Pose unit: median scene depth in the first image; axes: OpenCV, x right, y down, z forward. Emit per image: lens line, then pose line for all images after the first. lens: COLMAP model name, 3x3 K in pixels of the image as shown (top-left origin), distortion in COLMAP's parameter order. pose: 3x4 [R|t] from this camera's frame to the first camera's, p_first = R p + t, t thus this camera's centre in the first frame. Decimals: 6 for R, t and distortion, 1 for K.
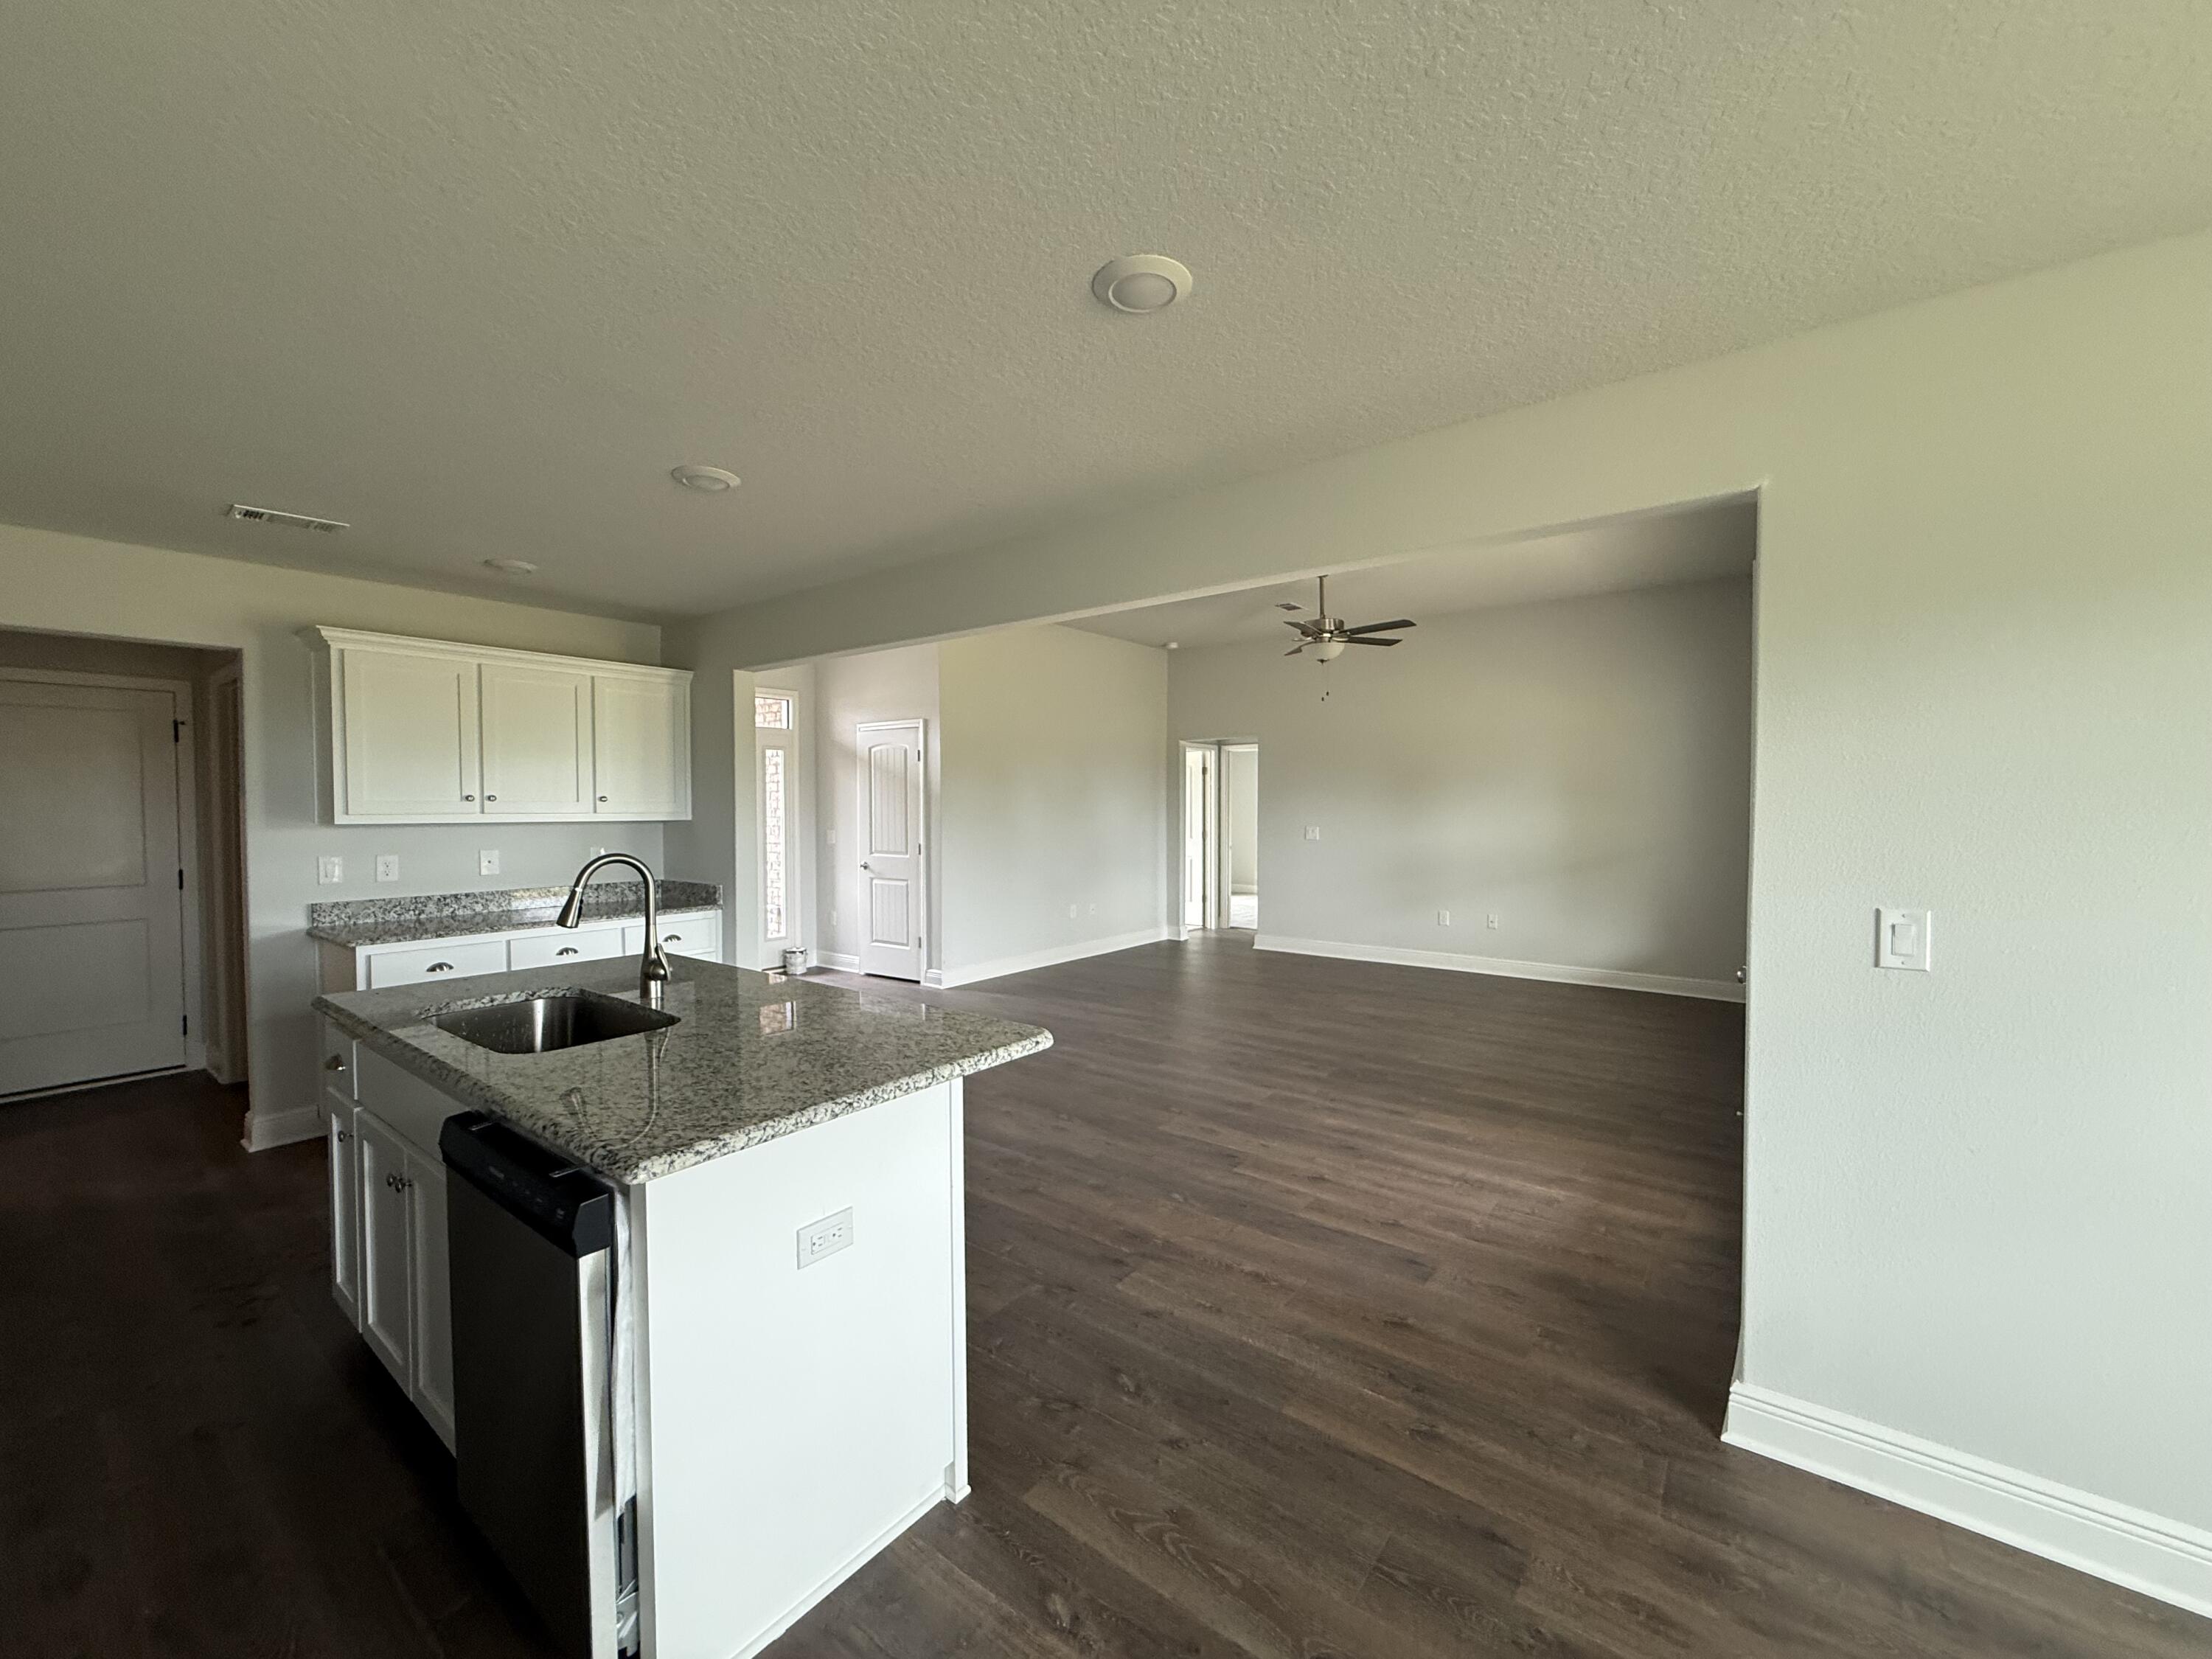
lens RADIAL K [[878.1, 0, 1103.8], [0, 878.1, 821.6], [0, 0, 1]] dist [-0.000436, 0.000033]
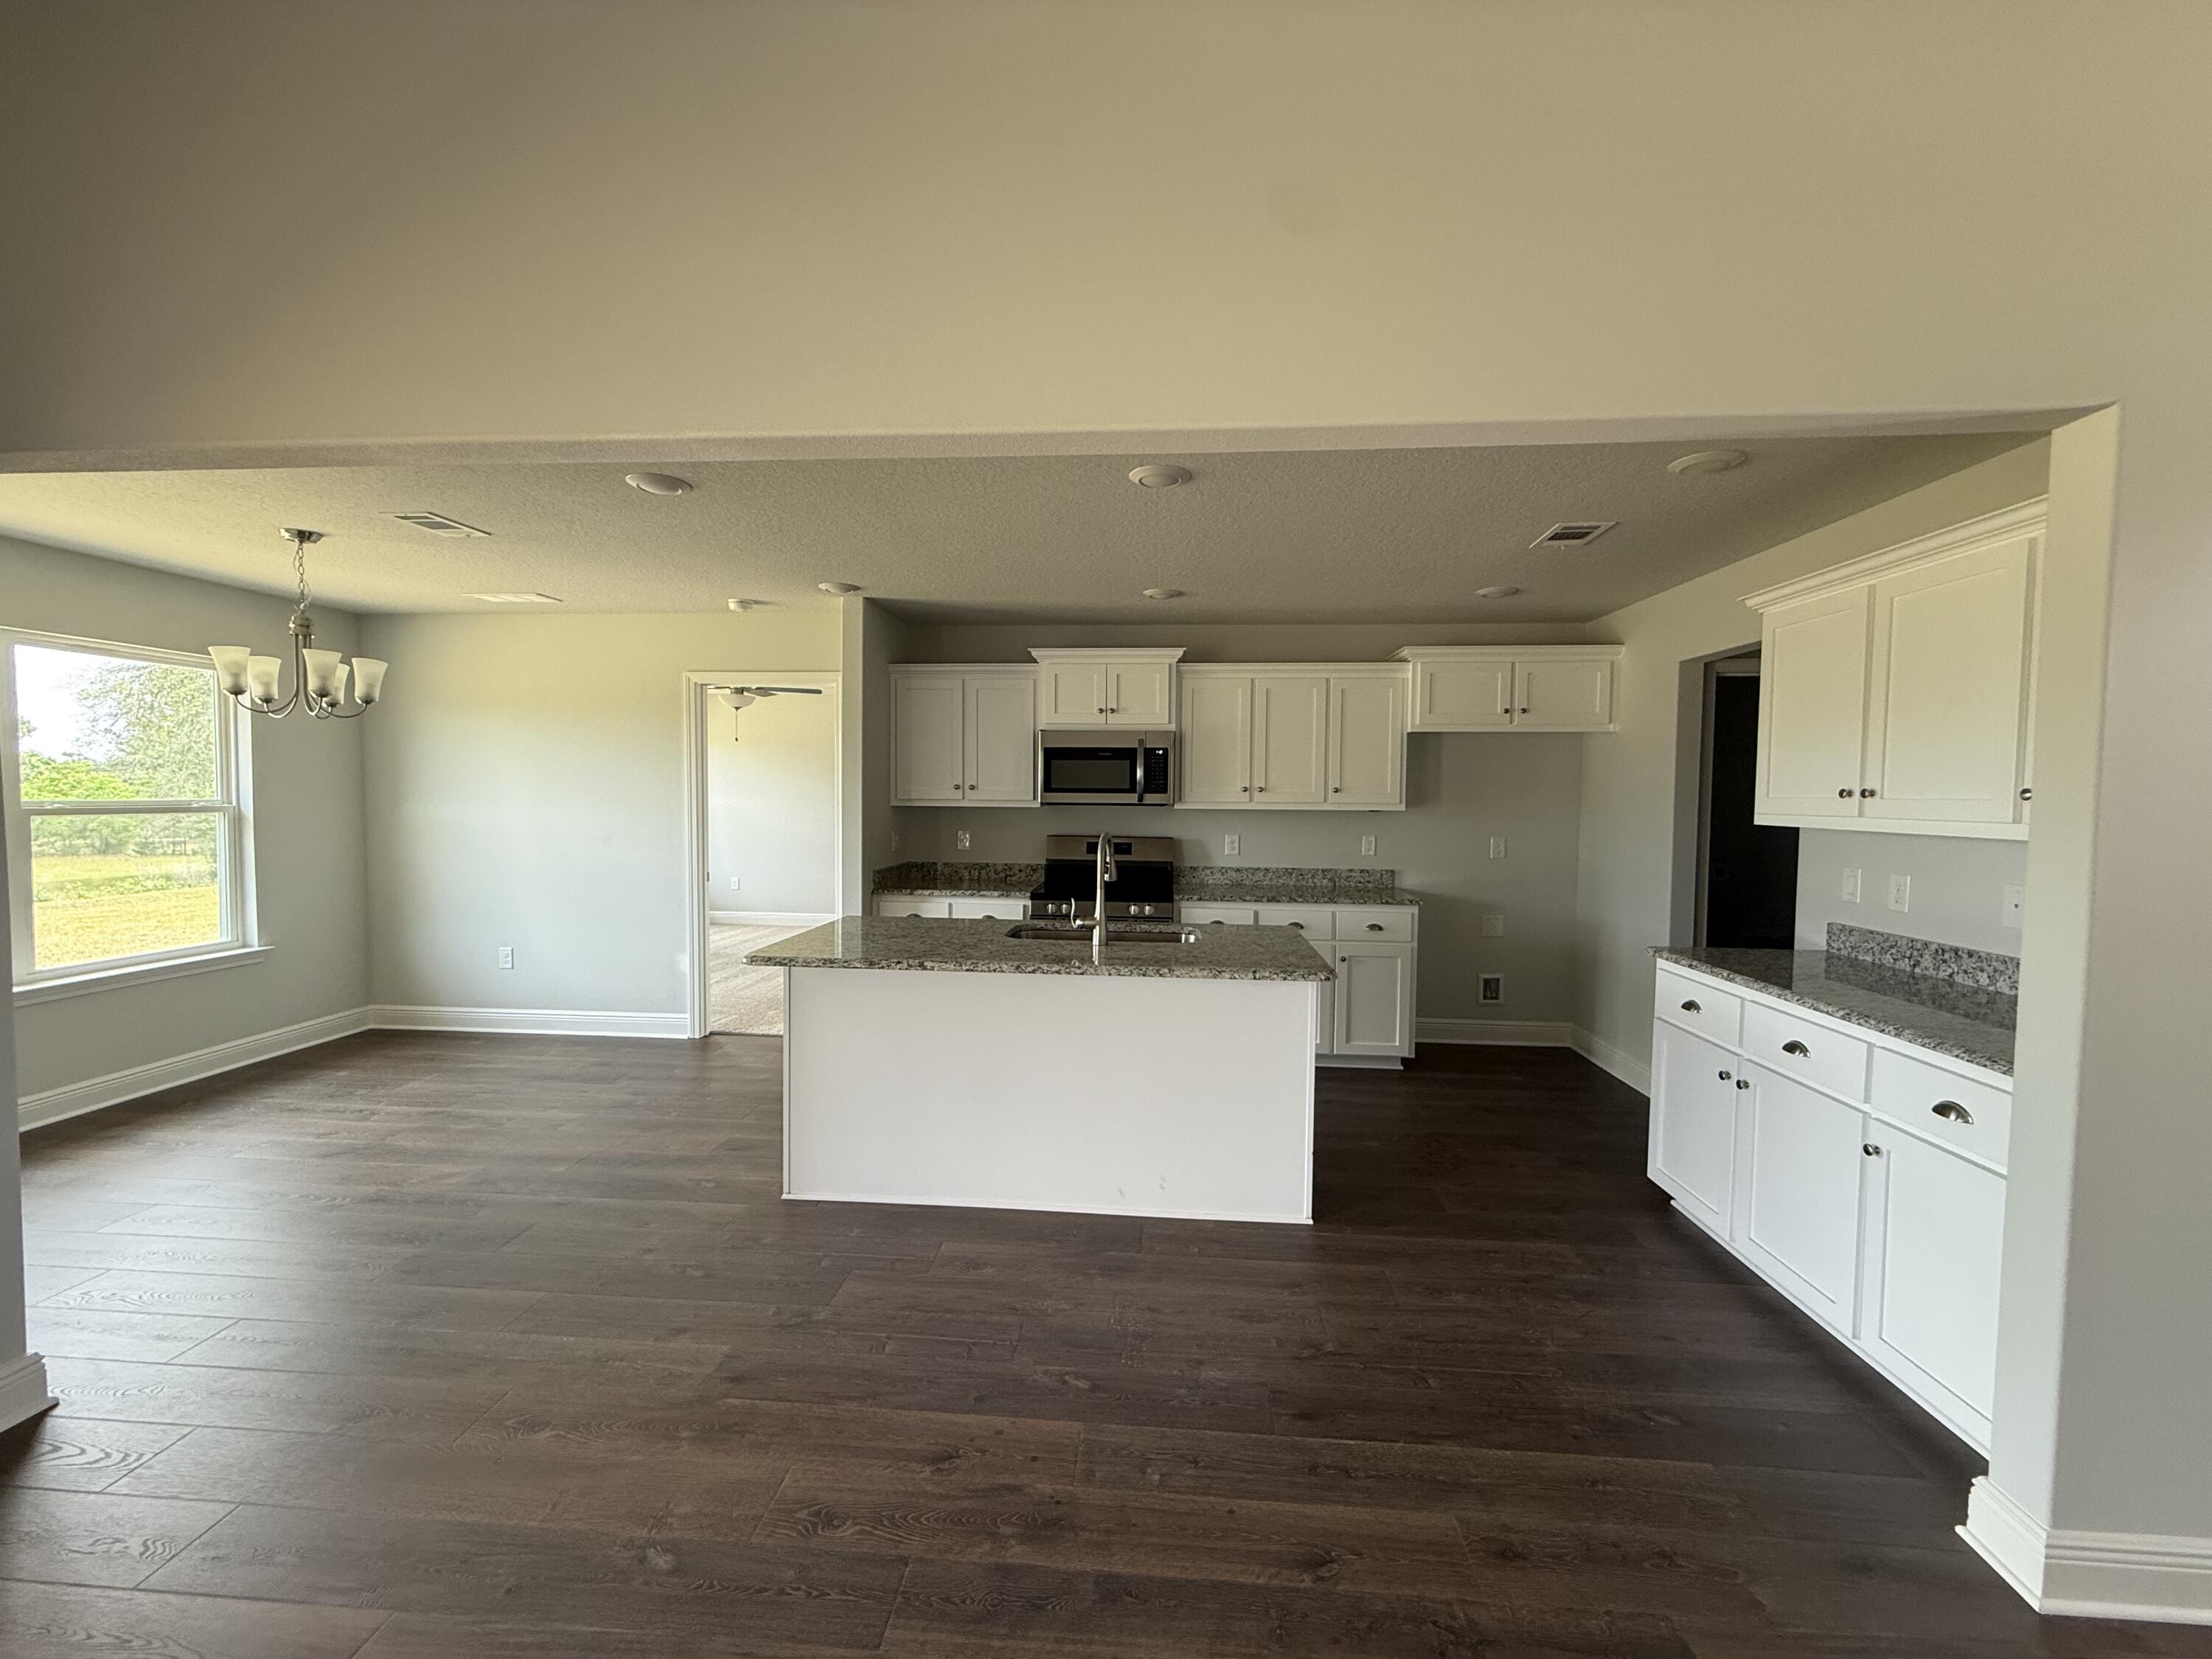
lens RADIAL K [[895.2, 0, 1113.0], [0, 895.2, 827.5], [0, 0, 1]] dist [0.002365, 0.000063]
pose [[-0.833970, 0.014761, -0.551612, 0.098892], [-0.019150, 0.998266, 0.055666, -0.023528], [0.551477, 0.056987, -0.832241, 1.055776]]
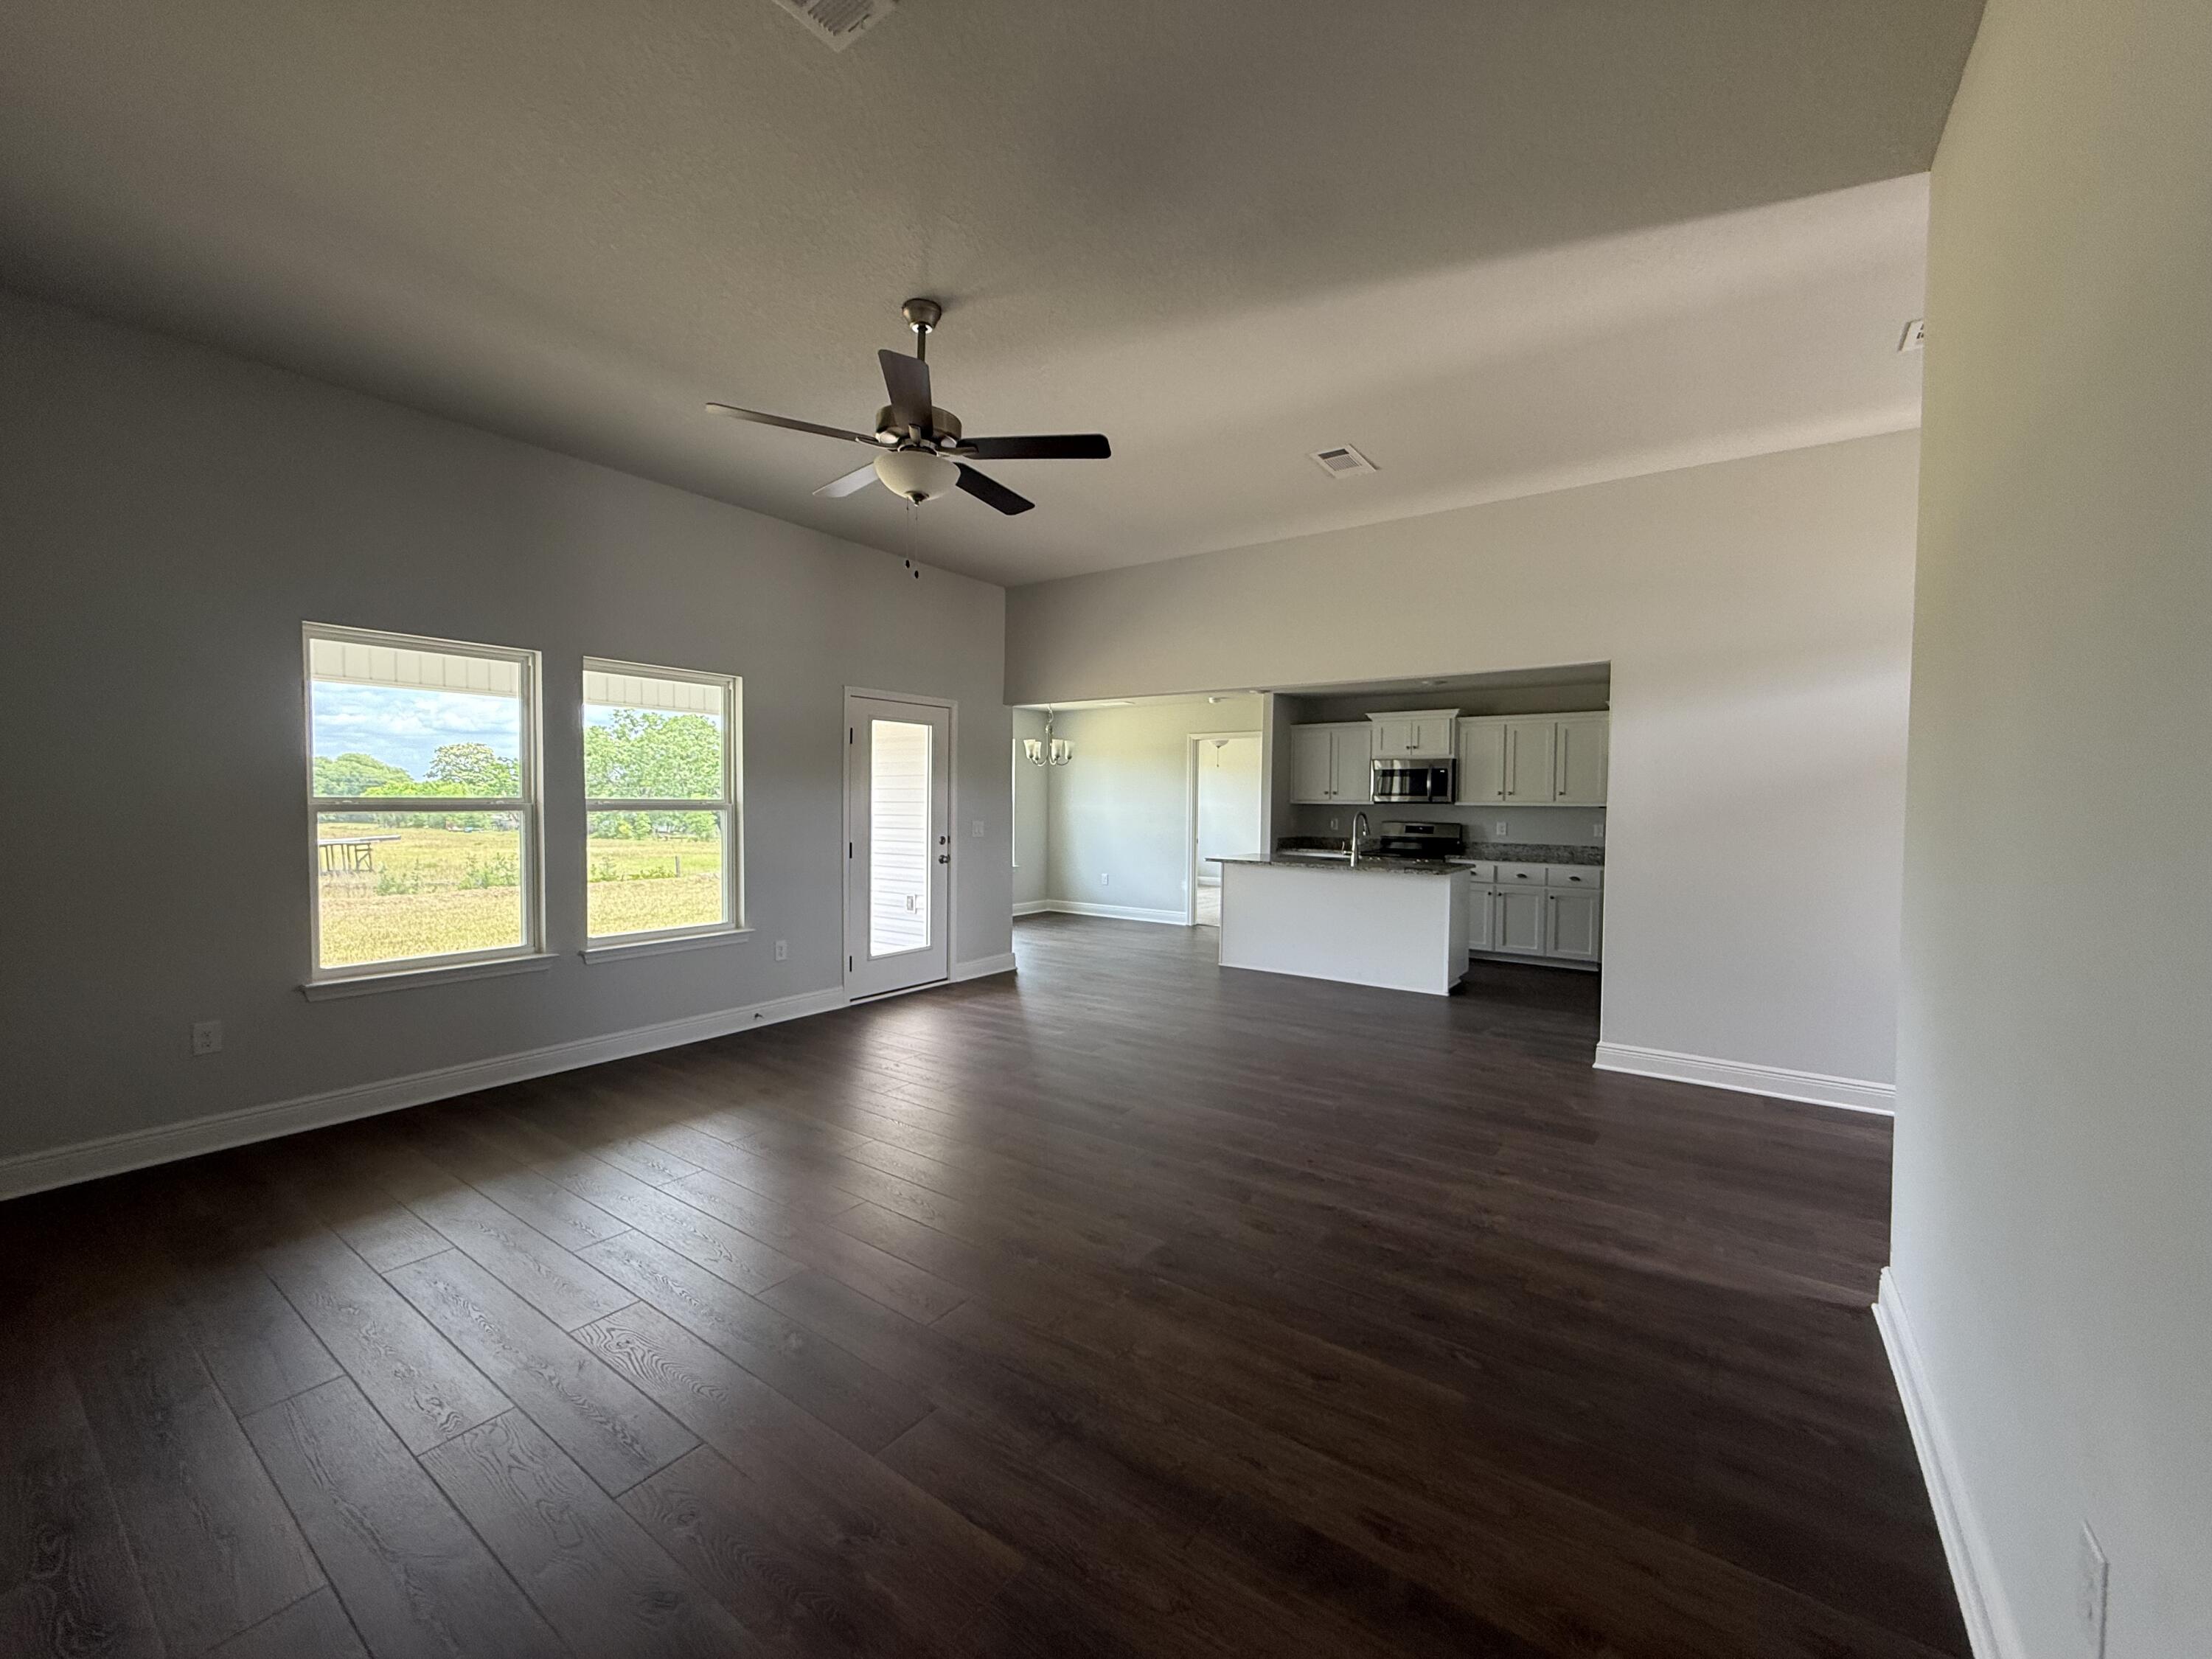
lens RADIAL K [[878.1, 0, 1107.9], [0, 878.1, 829.4], [0, 0, 1]] dist [-0.000436, 0.000033]
pose [[-0.999114, -0.007128, -0.041476, 0.196244], [-0.009353, 0.998513, 0.053701, -0.026749], [0.041031, 0.054042, -0.997695, 1.861791]]
